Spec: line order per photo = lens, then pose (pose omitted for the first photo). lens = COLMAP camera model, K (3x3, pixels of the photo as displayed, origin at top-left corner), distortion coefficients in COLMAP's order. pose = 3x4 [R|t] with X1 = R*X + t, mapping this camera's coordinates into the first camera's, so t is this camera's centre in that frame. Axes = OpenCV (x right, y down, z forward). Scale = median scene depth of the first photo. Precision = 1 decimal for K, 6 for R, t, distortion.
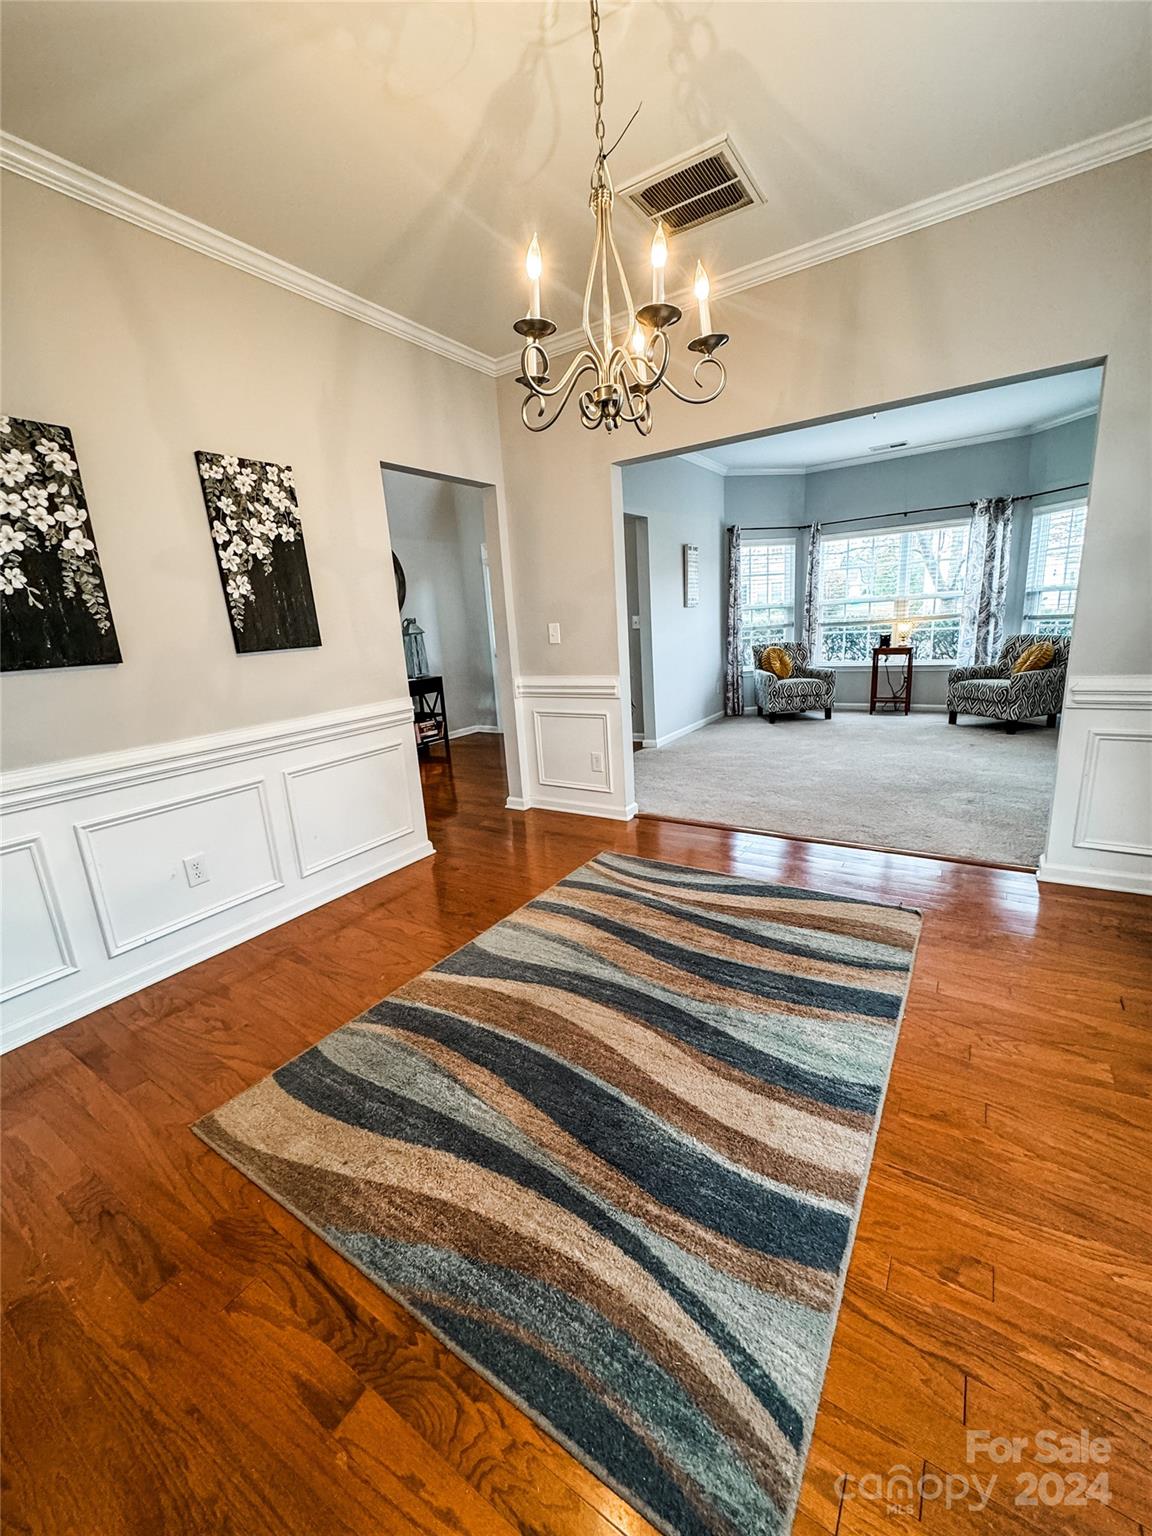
lens RADIAL K [[615.4, 0, 580.2], [0, 615.4, 767.6], [0, 0, 1]] dist [-0.000341, 0.000125]
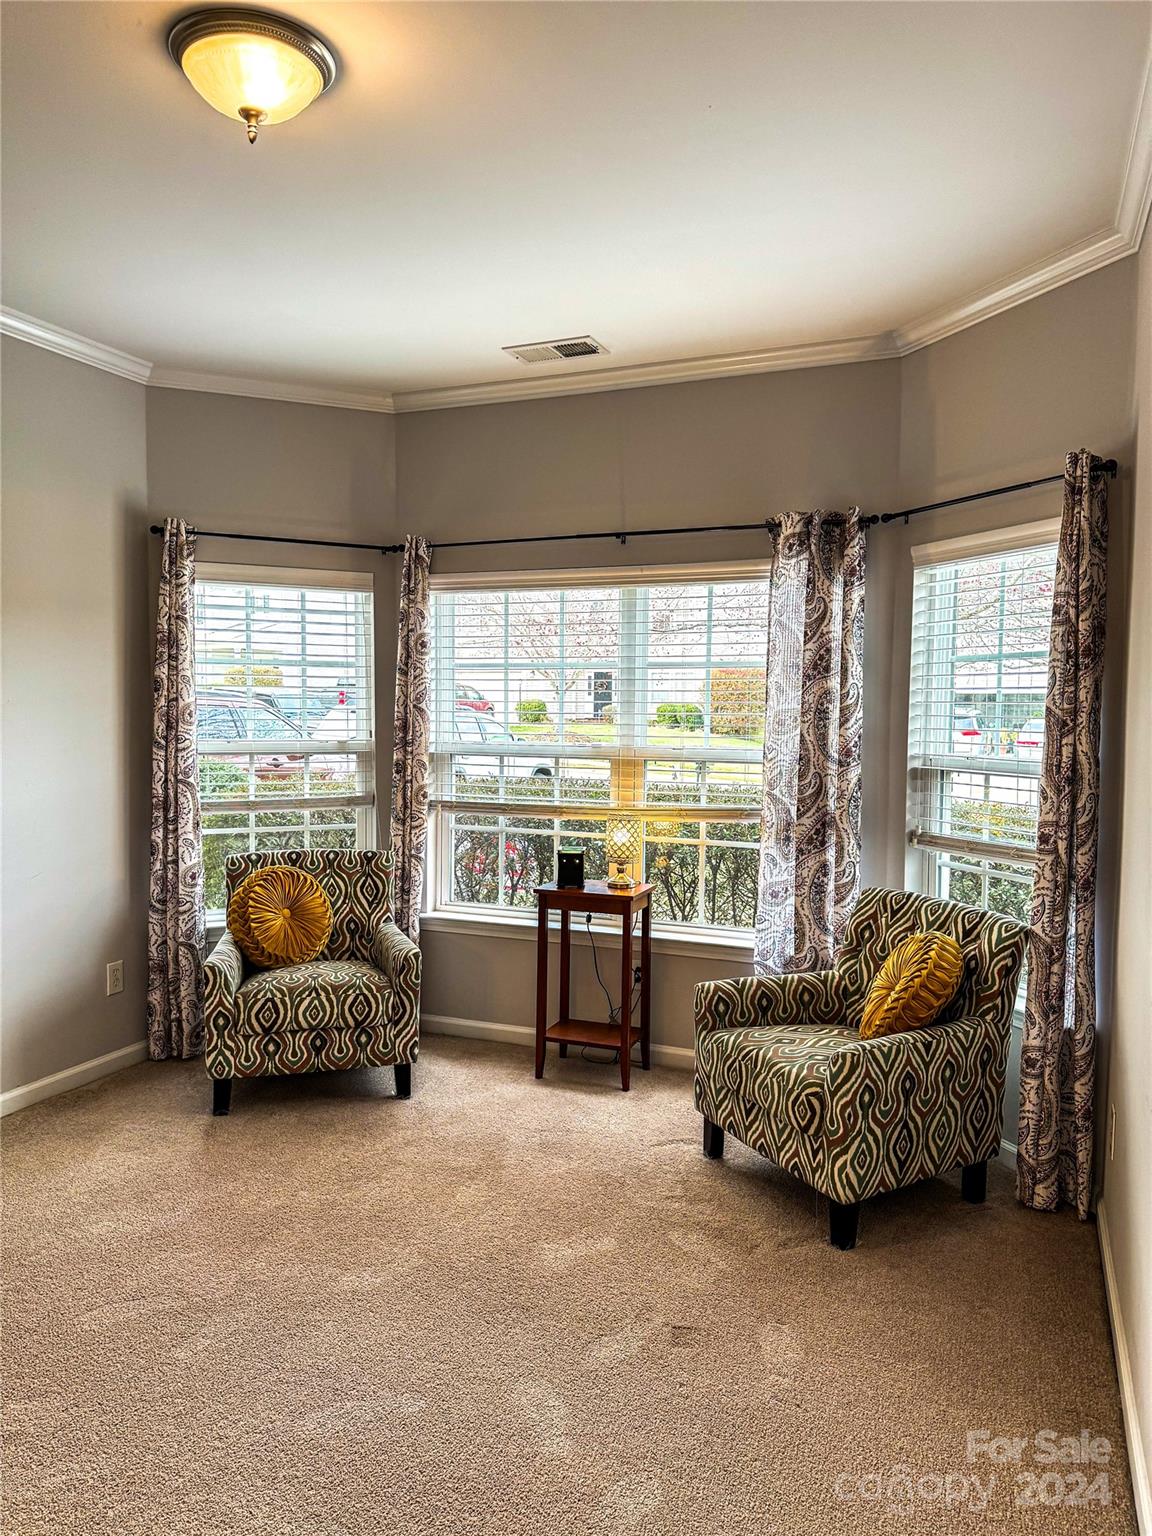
lens RADIAL K [[1070.8, 0, 576.0], [0, 1070.8, 768.0], [0, 0, 1]] dist [0.135862, -0.219198]
pose [[0.980547, 0.060306, 0.186792, 0.874074], [-0.024858, 0.982124, -0.186586, -0.341440], [-0.194705, 0.178313, 0.964518, 0.898332]]
